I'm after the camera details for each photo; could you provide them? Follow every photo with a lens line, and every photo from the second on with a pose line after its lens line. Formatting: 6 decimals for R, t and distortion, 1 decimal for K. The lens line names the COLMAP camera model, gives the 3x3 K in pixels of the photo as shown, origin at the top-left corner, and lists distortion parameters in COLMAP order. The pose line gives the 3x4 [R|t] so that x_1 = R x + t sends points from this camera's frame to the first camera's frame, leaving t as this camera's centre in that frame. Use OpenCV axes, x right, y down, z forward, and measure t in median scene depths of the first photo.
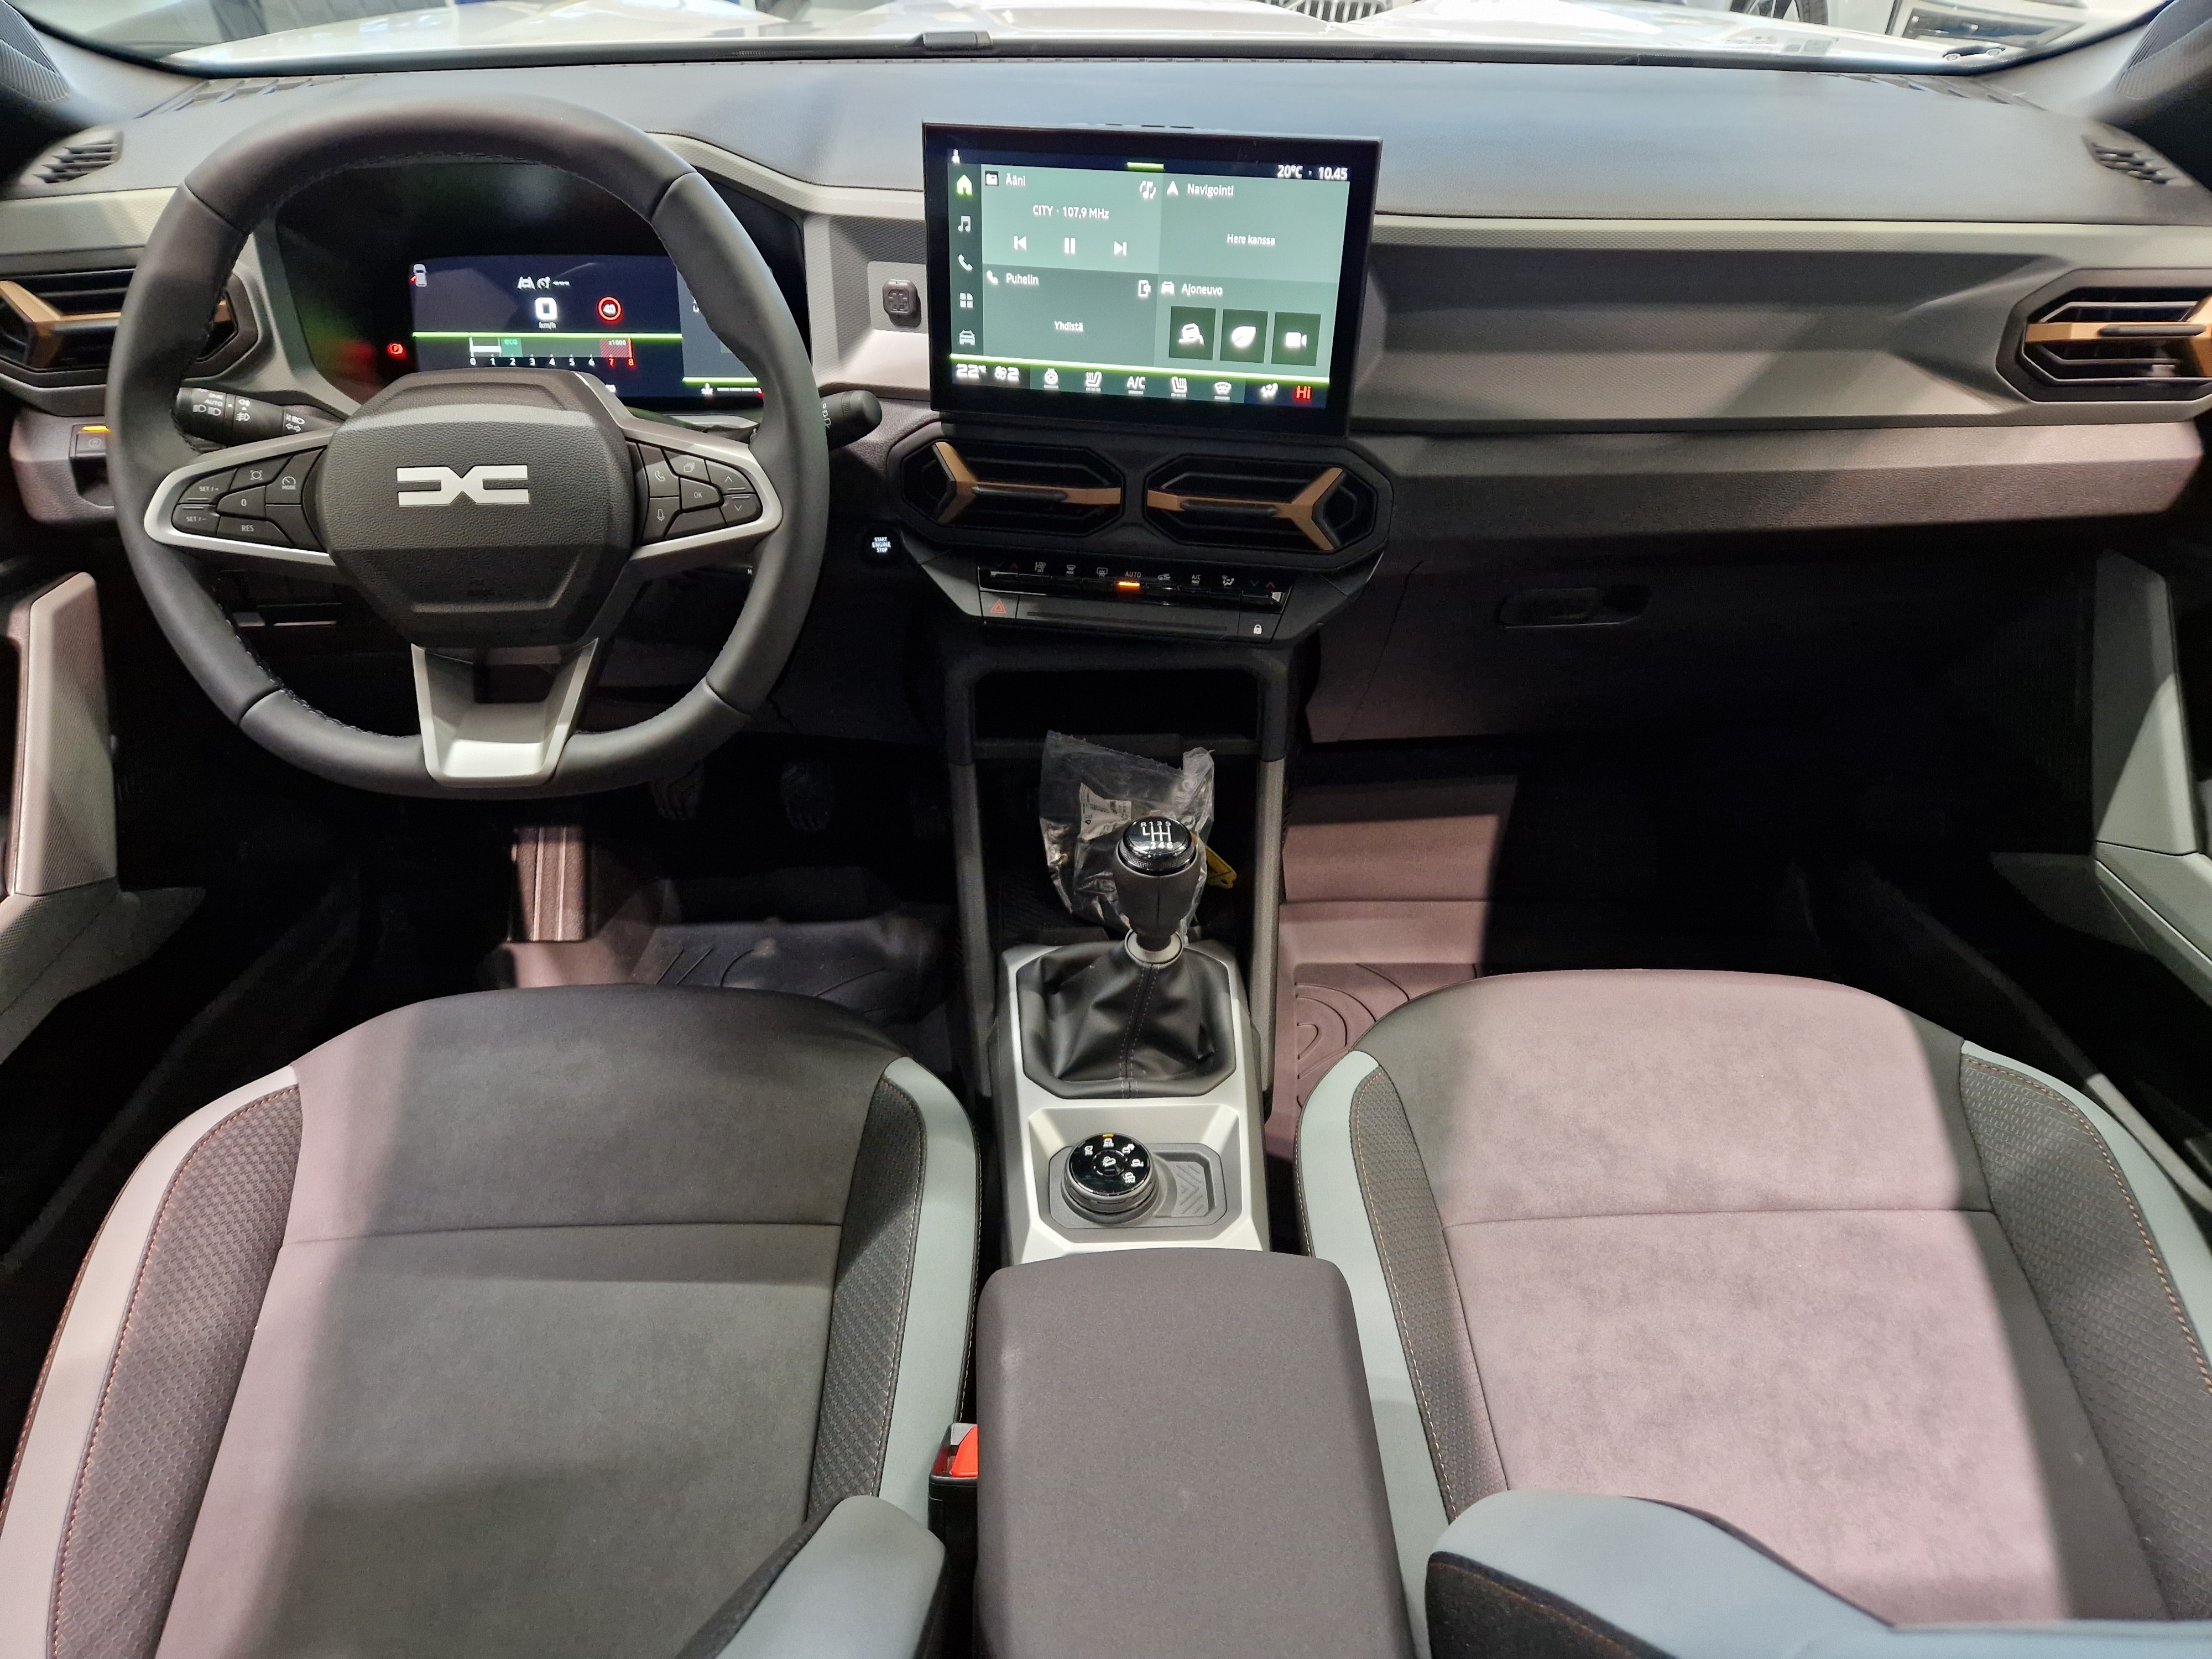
lens RADIAL K [[1479.6, 0, 1103.9], [0, 1479.6, 871.1], [0, 0, 1]] dist [0.085848, -0.092147]
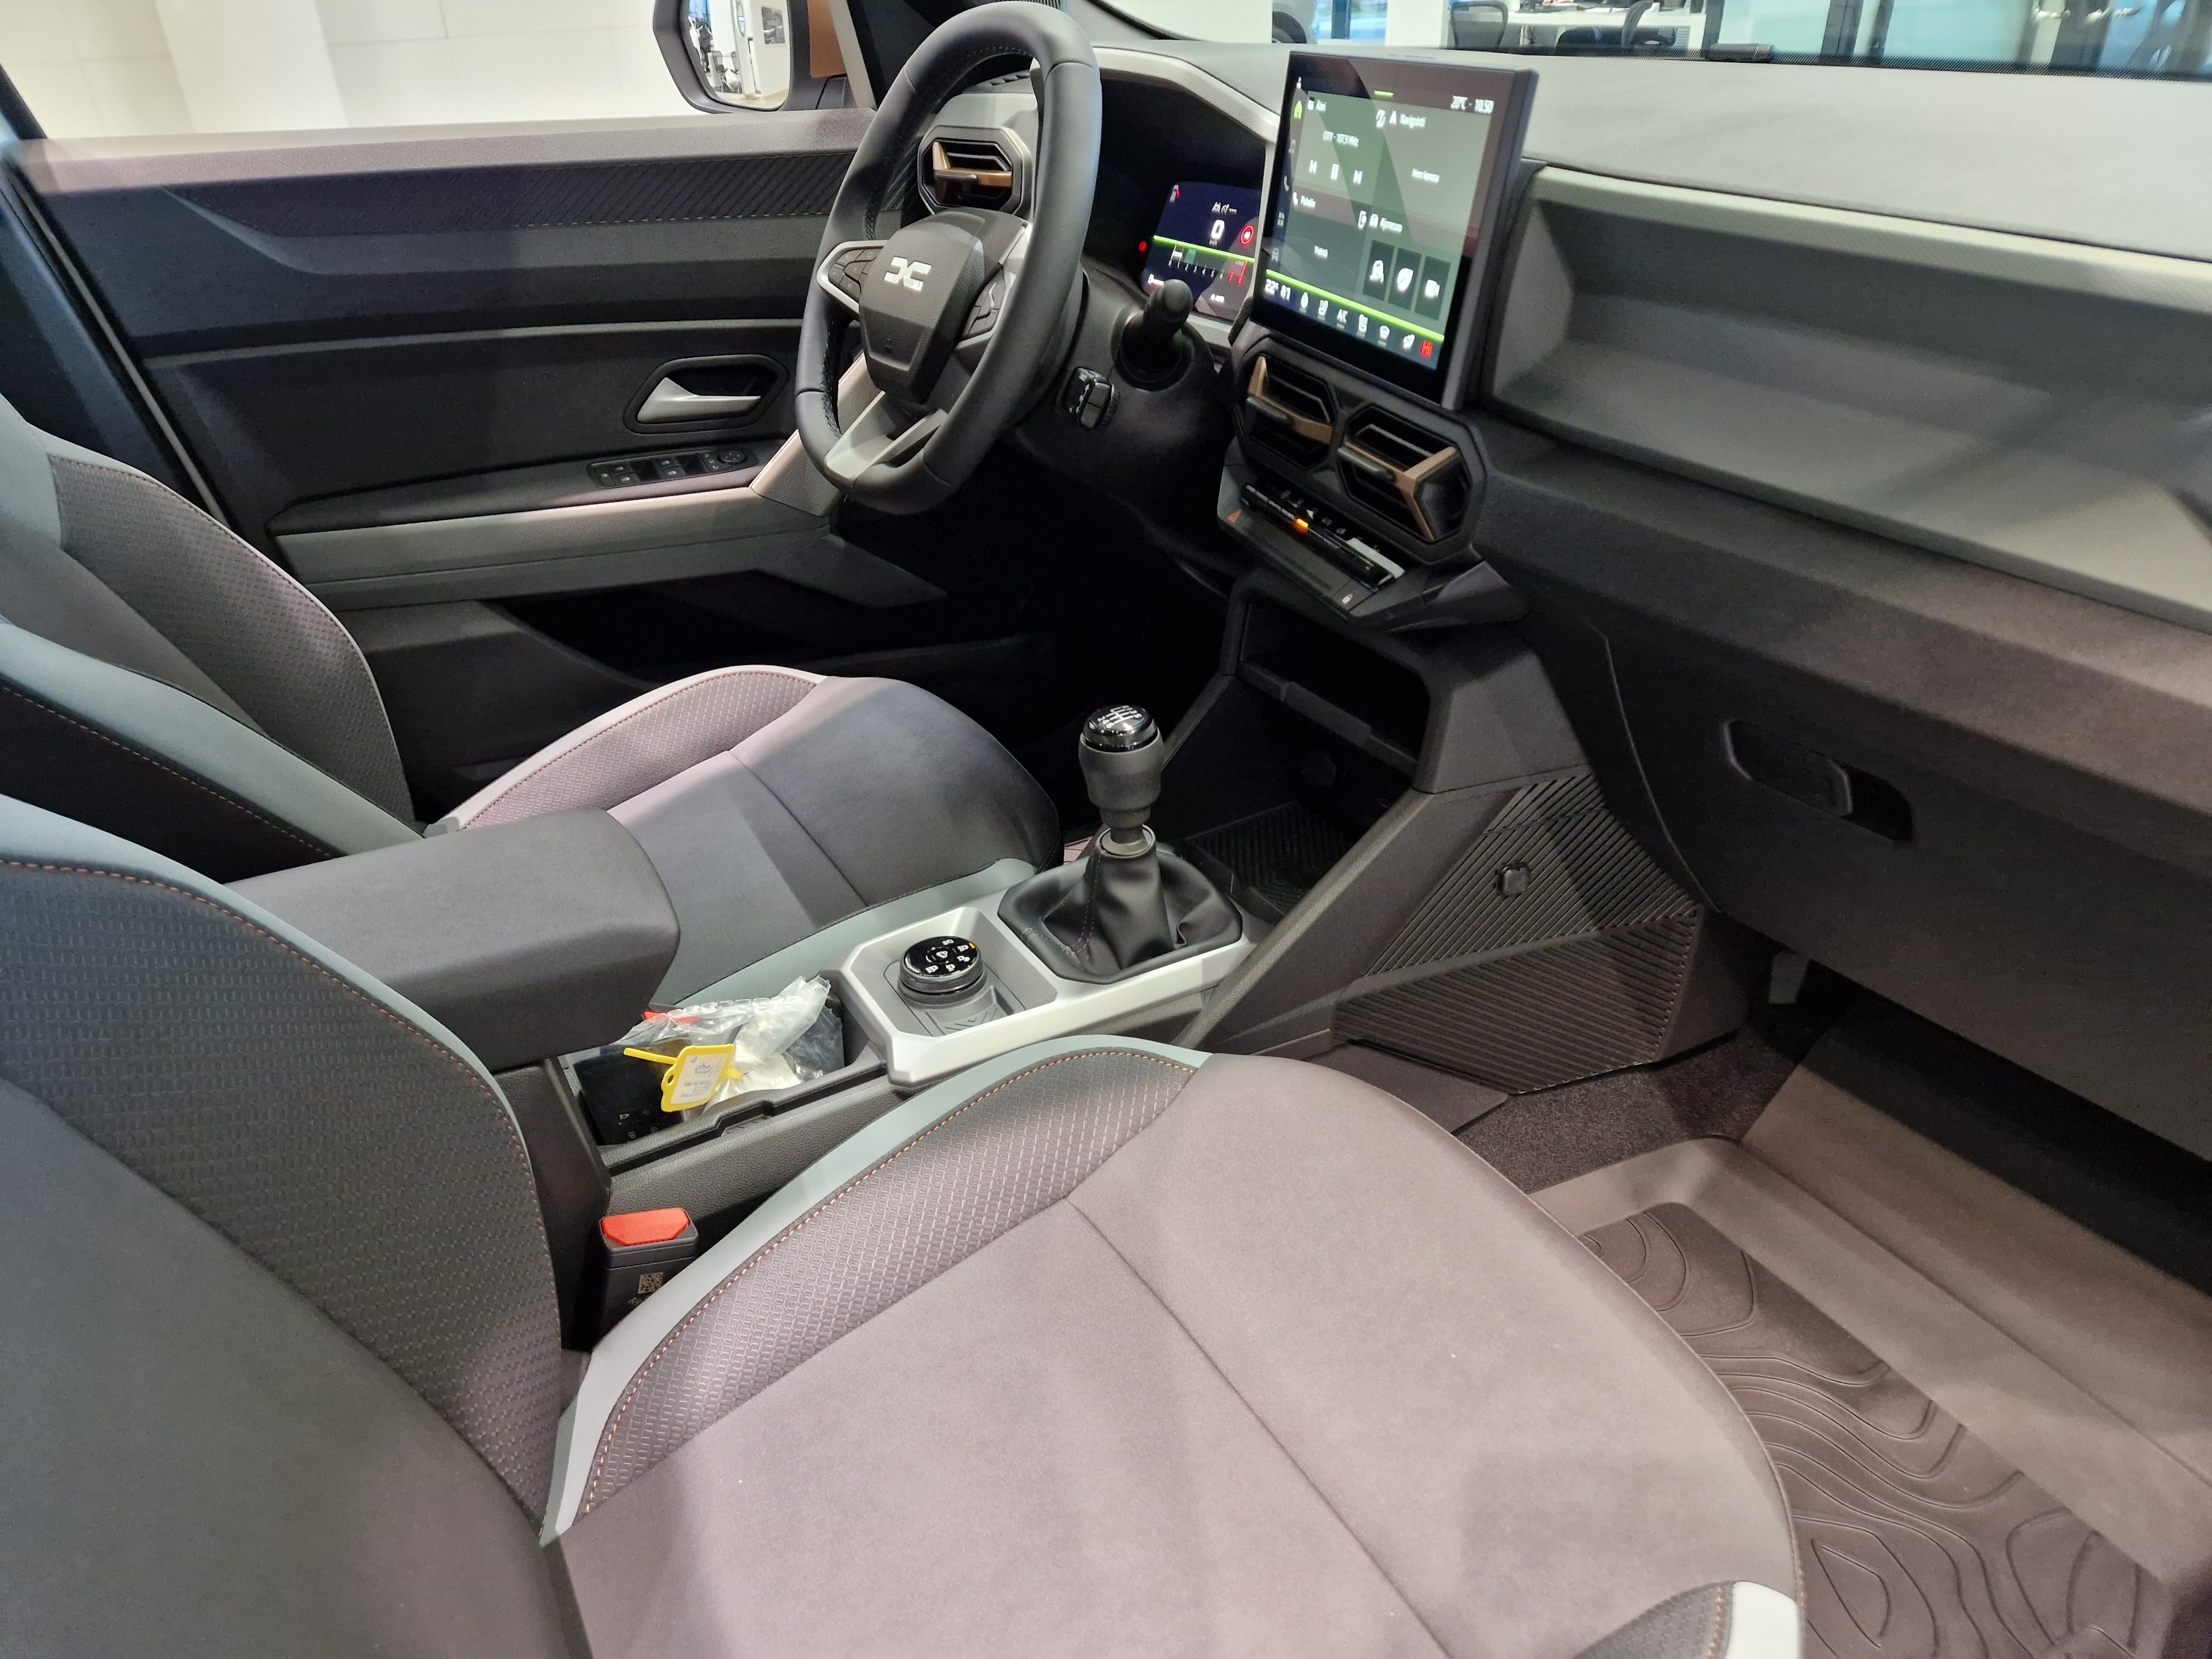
lens RADIAL K [[1466.8, 0, 1109.1], [0, 1466.8, 908.8], [0, 0, 1]] dist [0.052259, -0.078565]
pose [[0.478626, 0.459412, -0.748237, 0.834742], [-0.515076, 0.837059, 0.184468, -0.095175], [0.711065, 0.297108, 0.637270, 0.368180]]
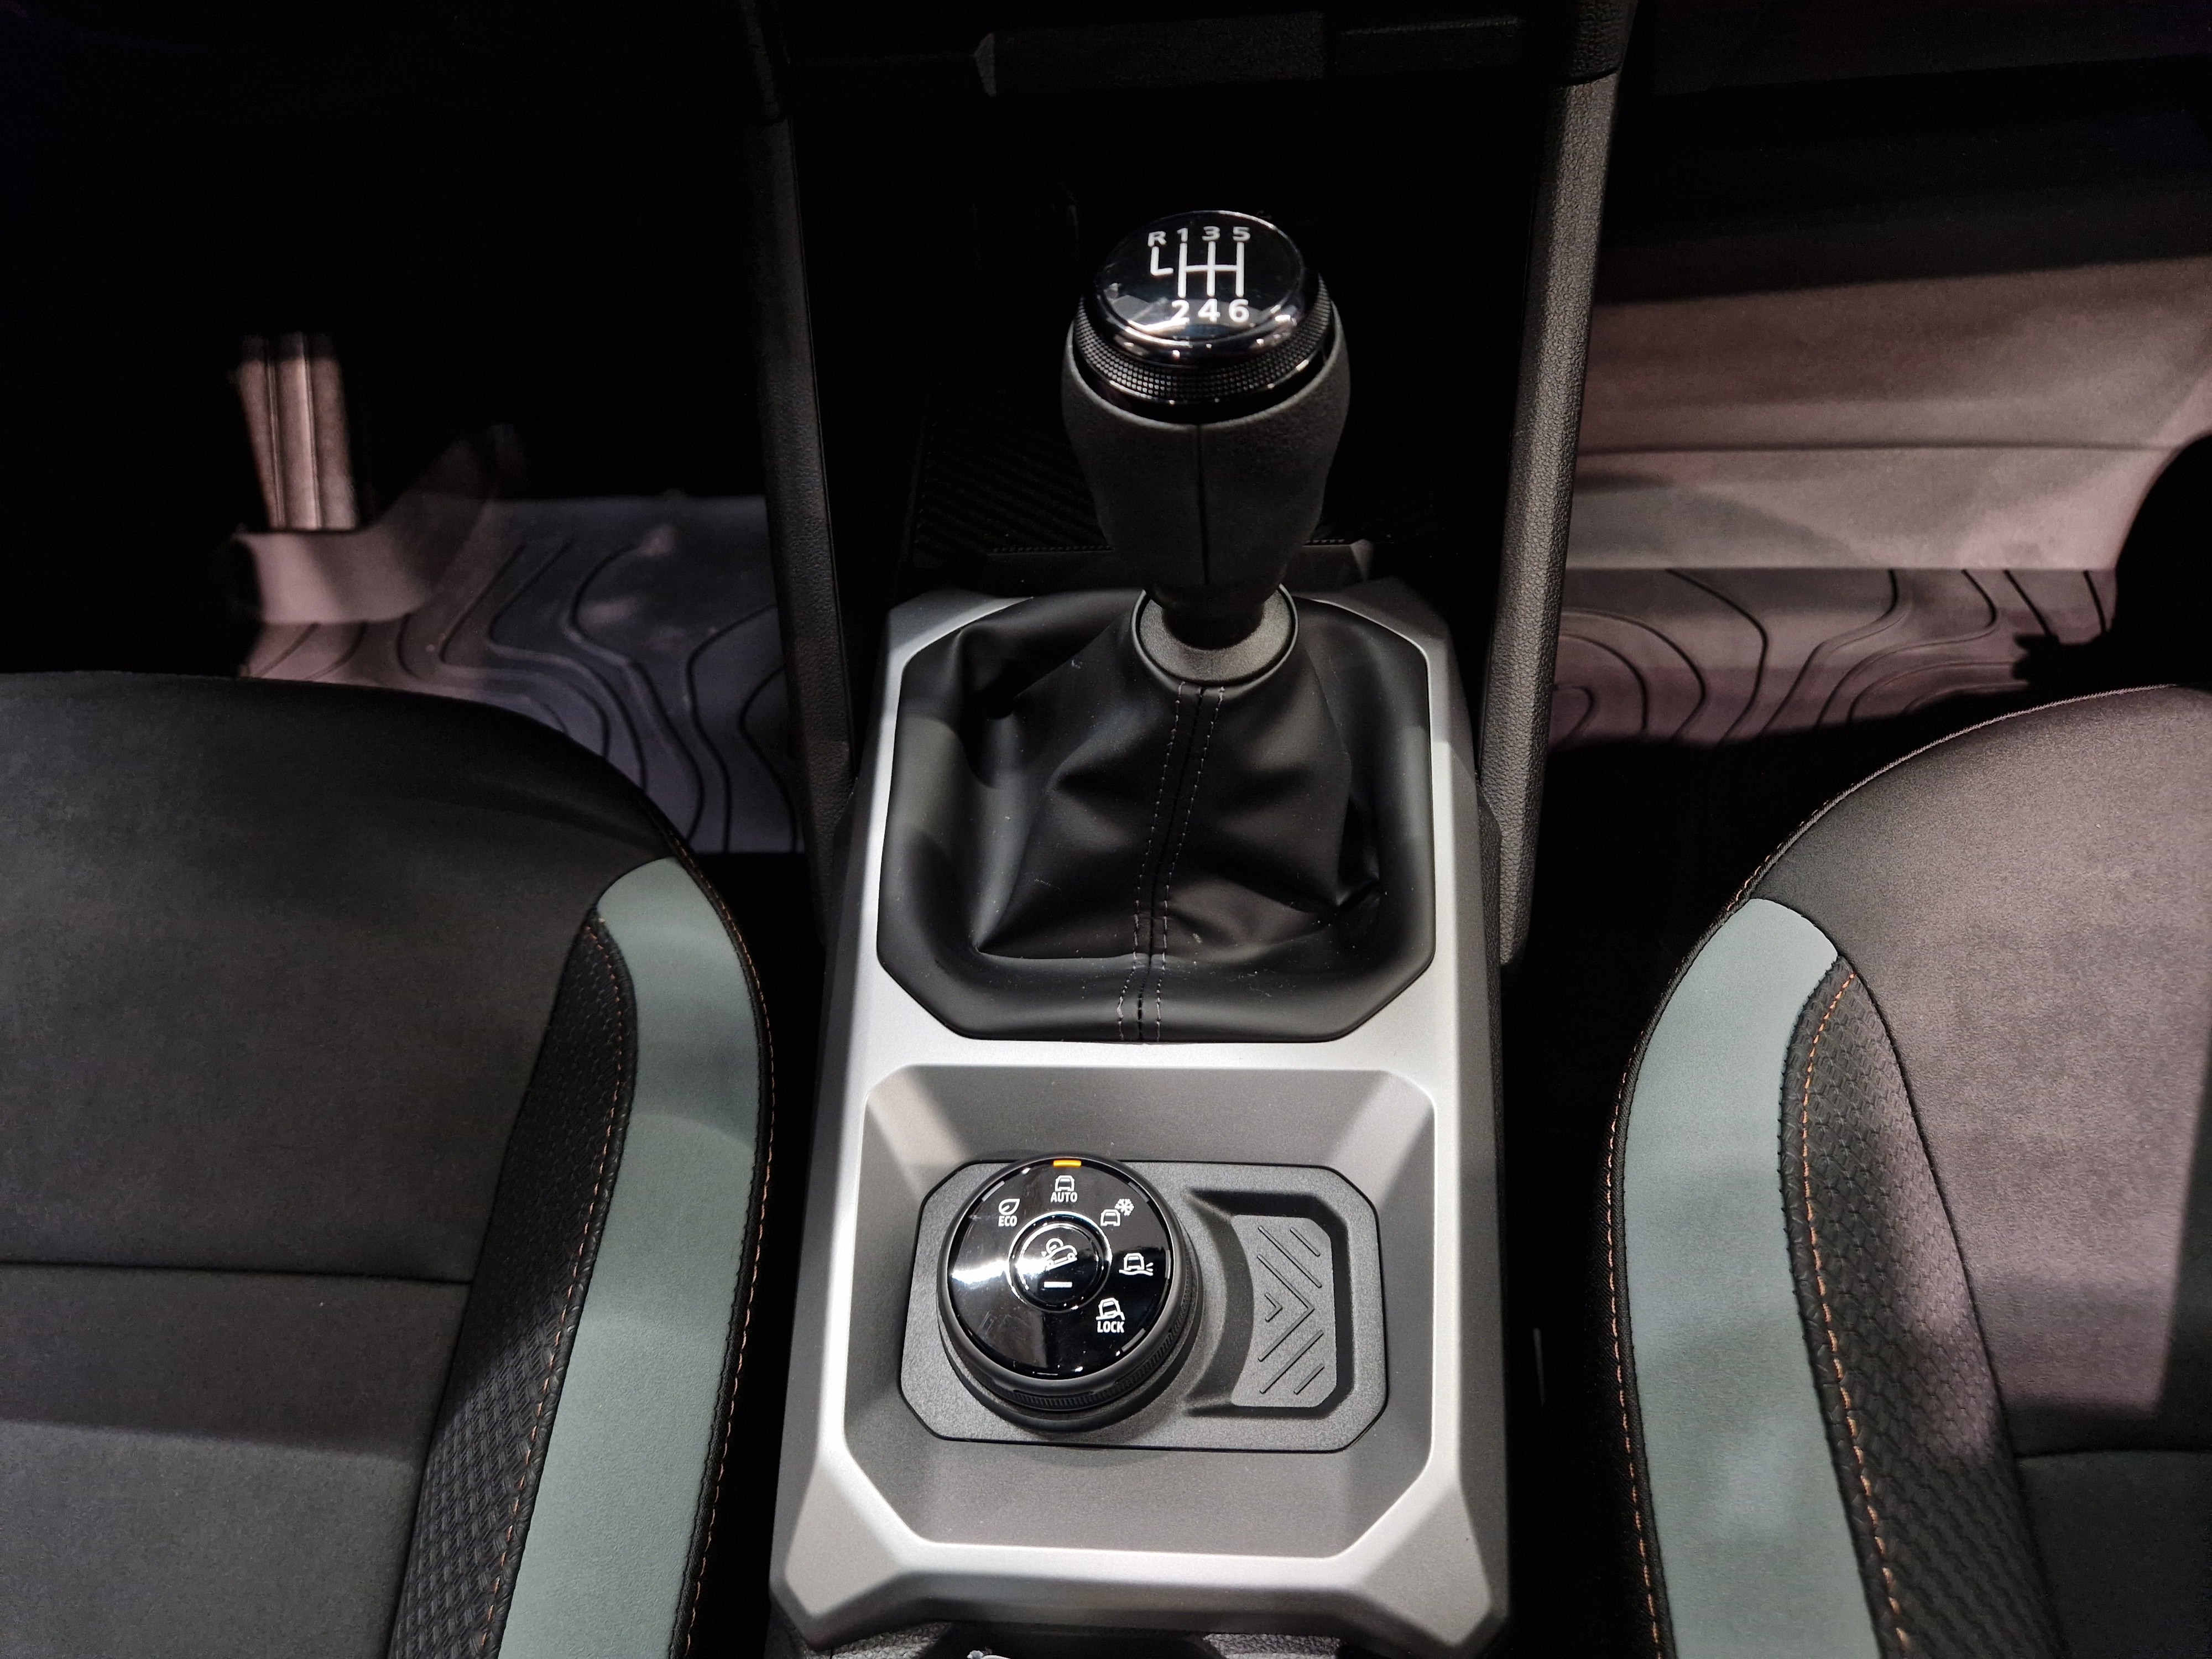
lens RADIAL K [[1479.9, 0, 1118.4], [0, 1479.9, 844.6], [0, 0, 1]] dist [0.081864, -0.086558]
pose [[0.992768, 0.022624, -0.117900, 0.055423], [0.011862, 0.958790, 0.283867, -0.000784], [0.119464, -0.283212, 0.951588, 0.666888]]
